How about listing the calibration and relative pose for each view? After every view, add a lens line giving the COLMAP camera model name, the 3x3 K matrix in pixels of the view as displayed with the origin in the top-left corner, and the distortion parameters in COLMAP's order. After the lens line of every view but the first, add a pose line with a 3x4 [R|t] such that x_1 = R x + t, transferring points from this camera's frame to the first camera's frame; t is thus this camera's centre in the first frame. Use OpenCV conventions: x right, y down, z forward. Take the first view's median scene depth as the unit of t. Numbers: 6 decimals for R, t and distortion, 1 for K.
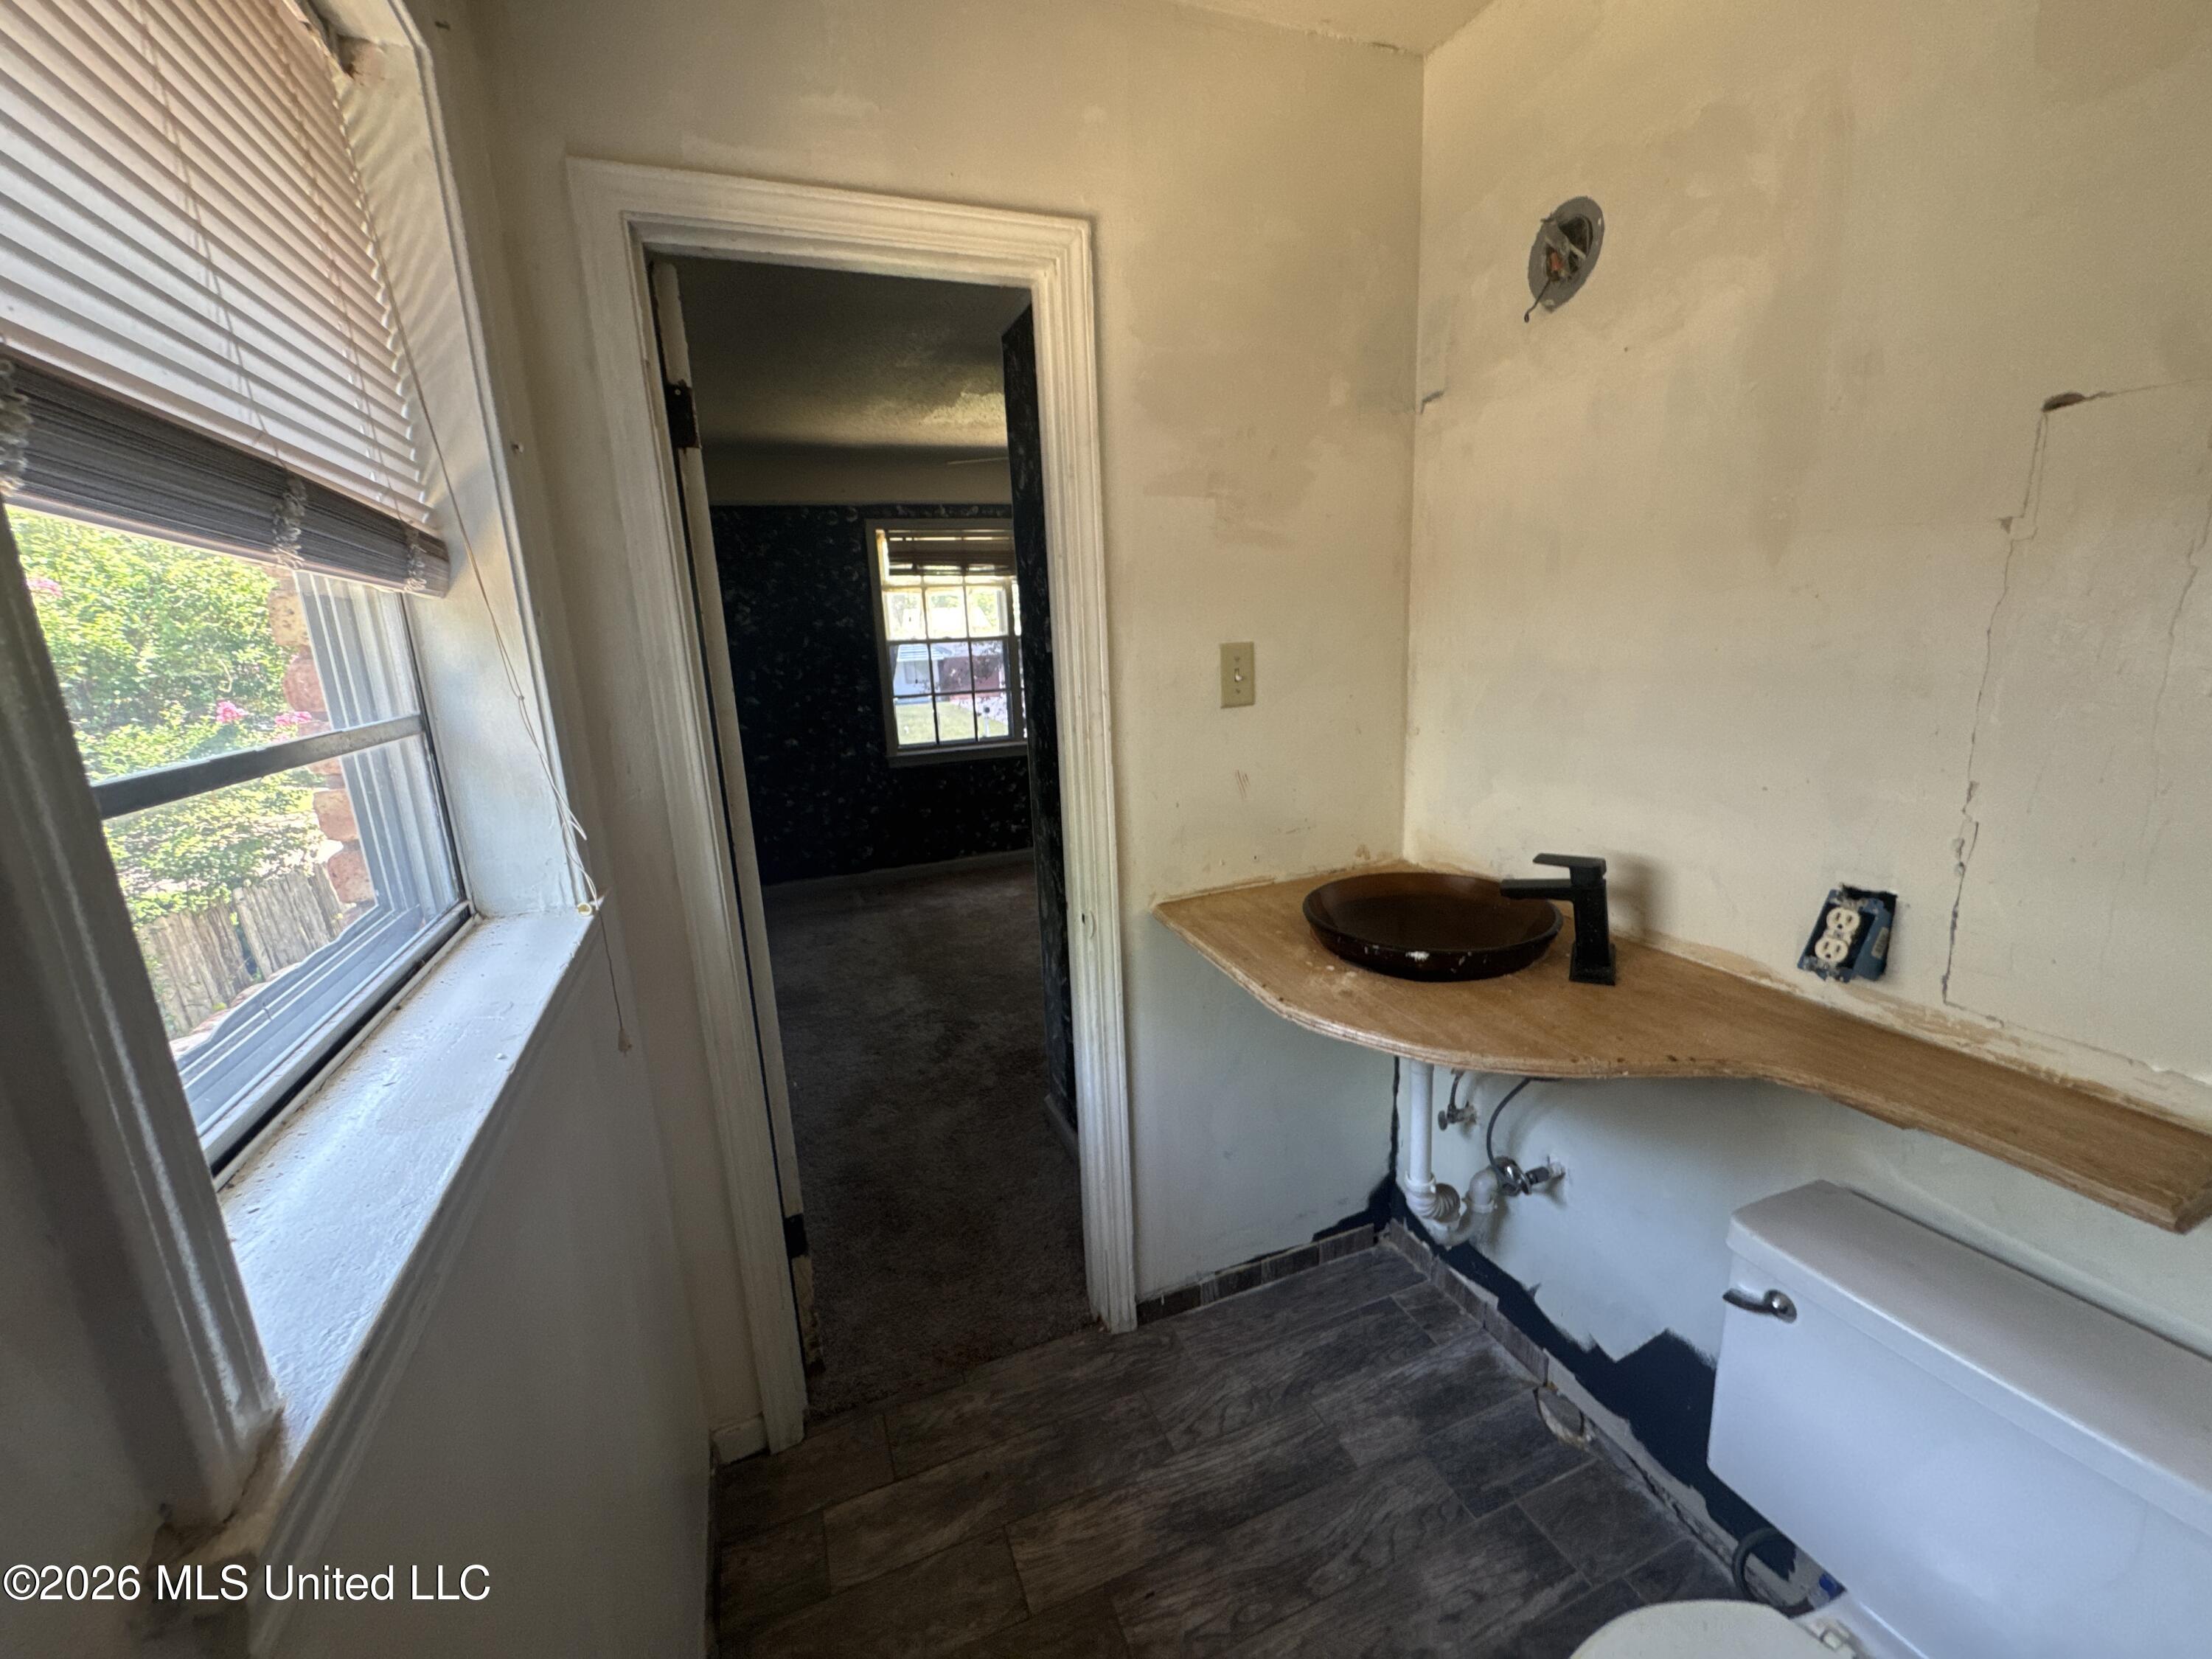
lens RADIAL K [[890.1, 0, 1106.0], [0, 890.1, 829.5], [0, 0, 1]] dist [-0.003138, 0.000085]
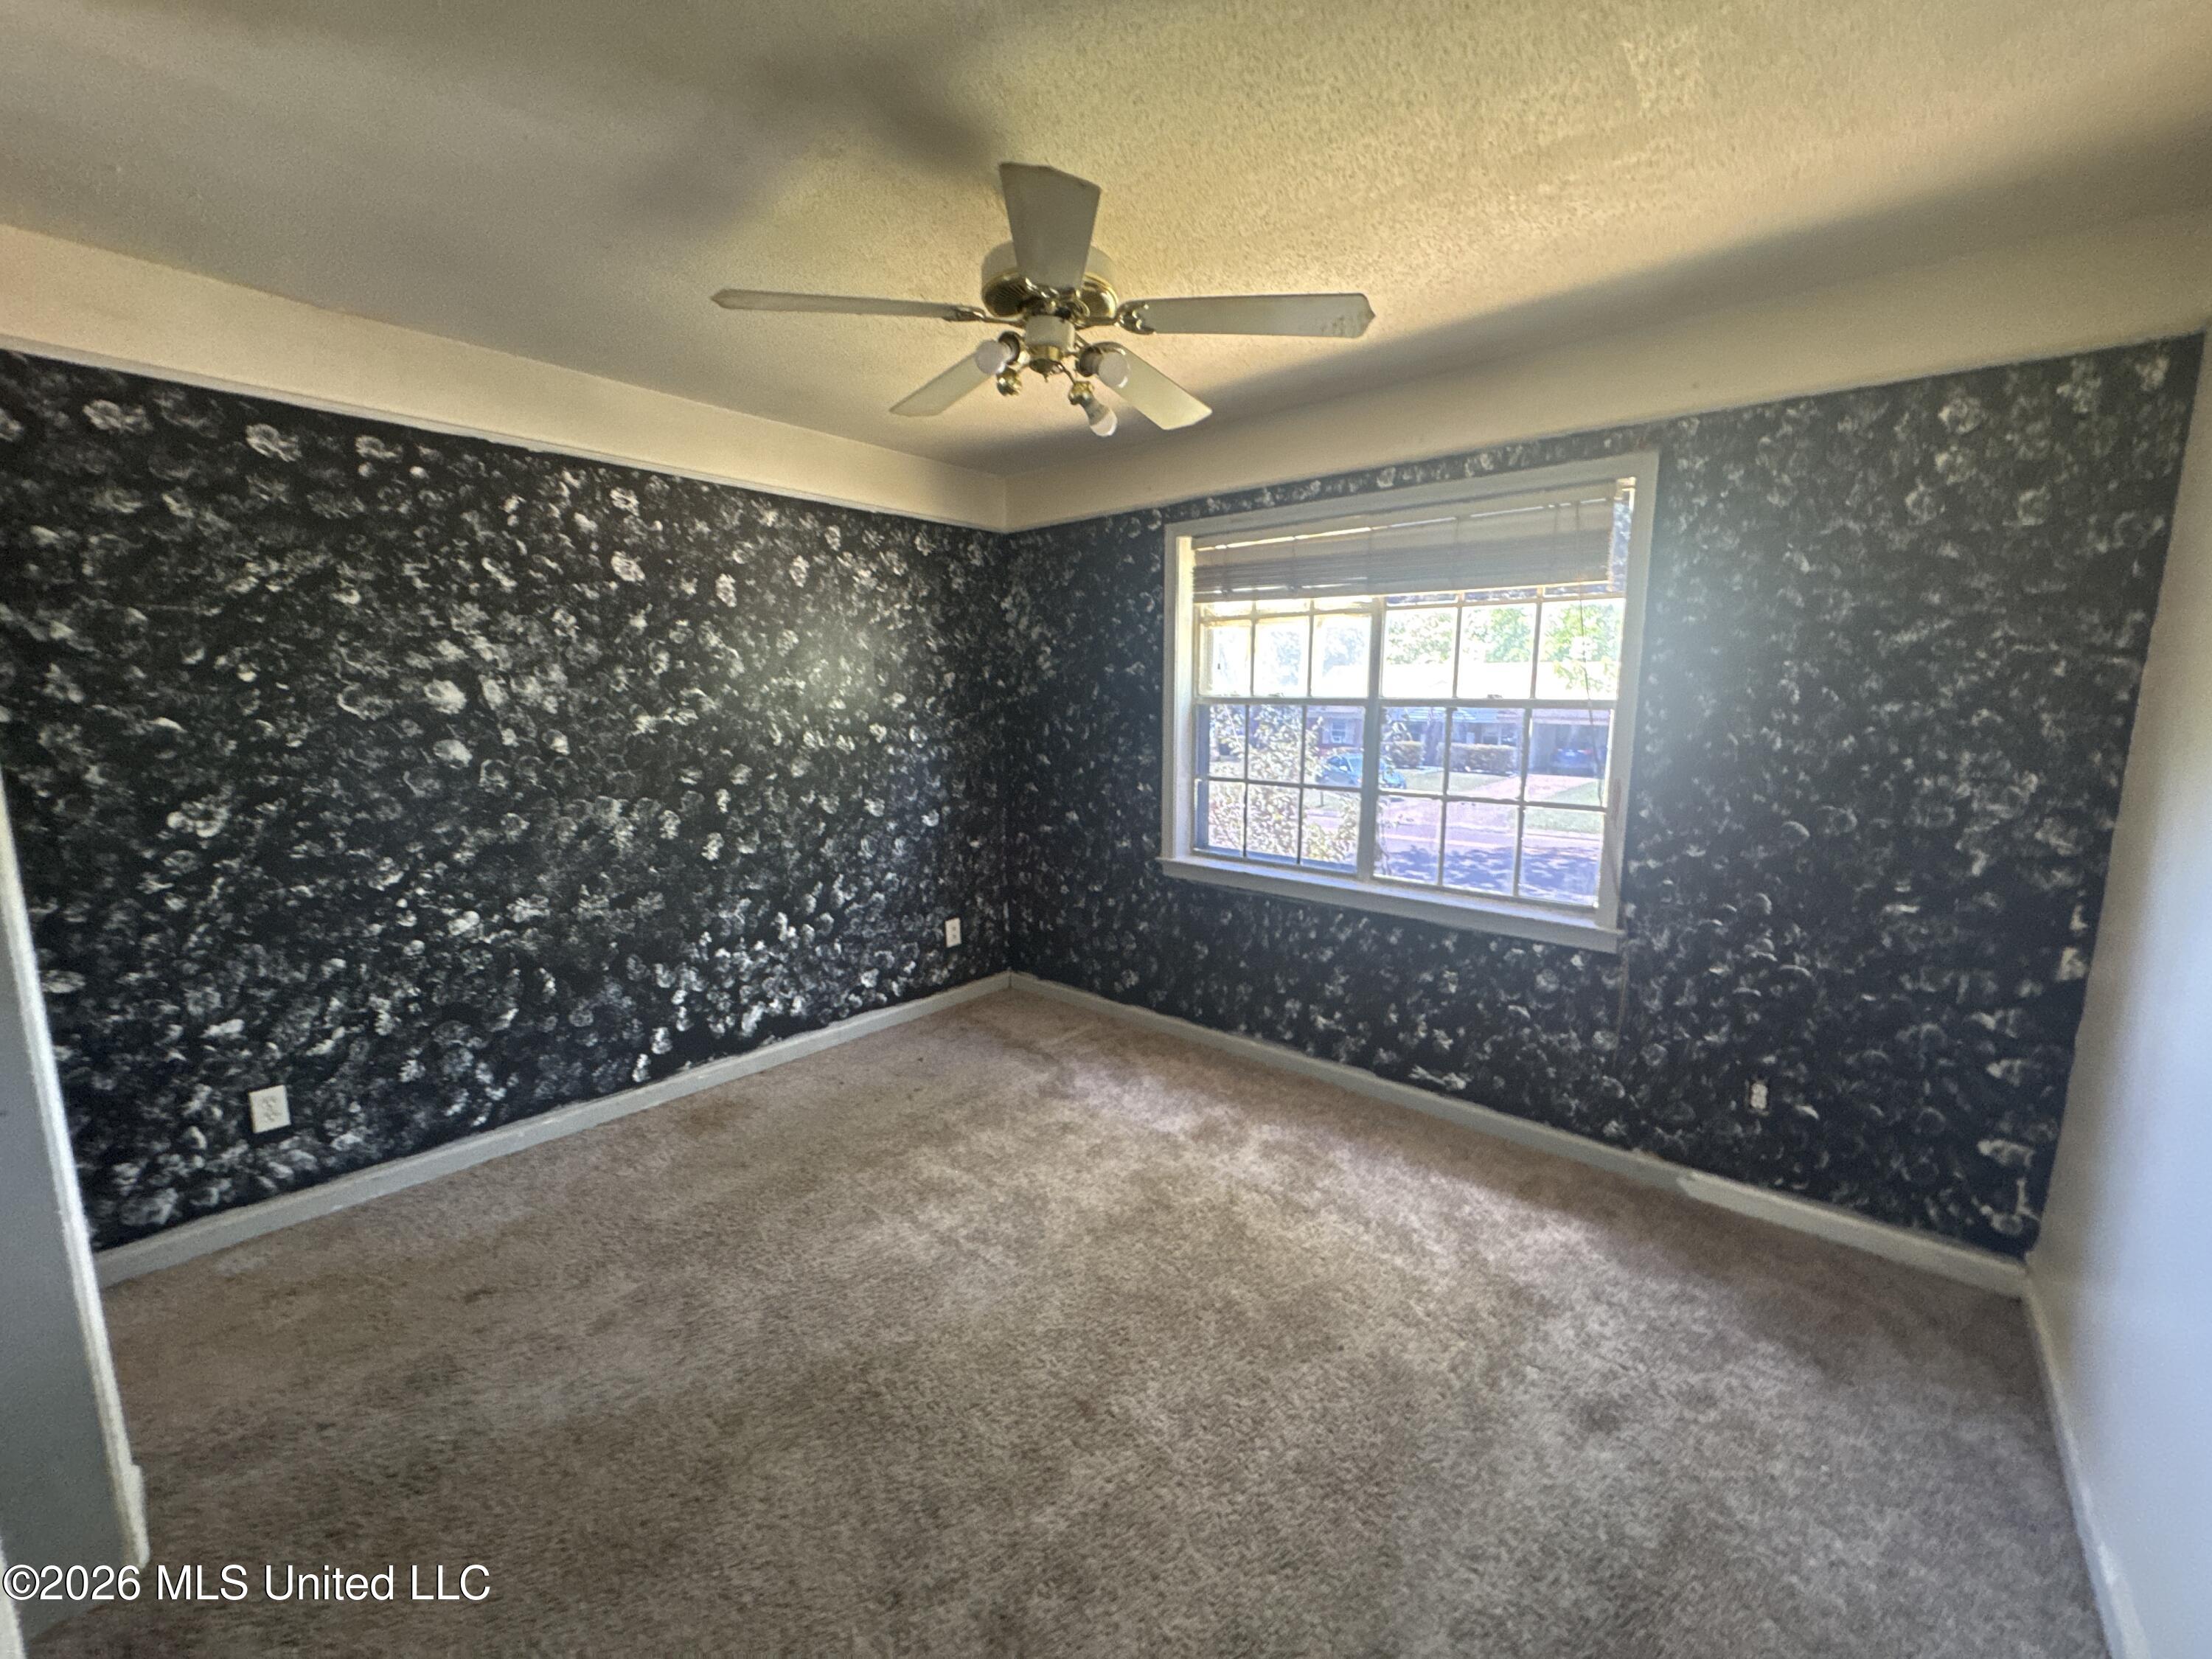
lens RADIAL K [[890.1, 0, 1106.0], [0, 890.1, 829.5], [0, 0, 1]] dist [-0.003138, 0.000085]
pose [[0.461381, 0.180274, -0.868694, 0.353213], [-0.217651, 0.972216, 0.086159, -0.160704], [0.860090, 0.149320, 0.487799, 0.636722]]
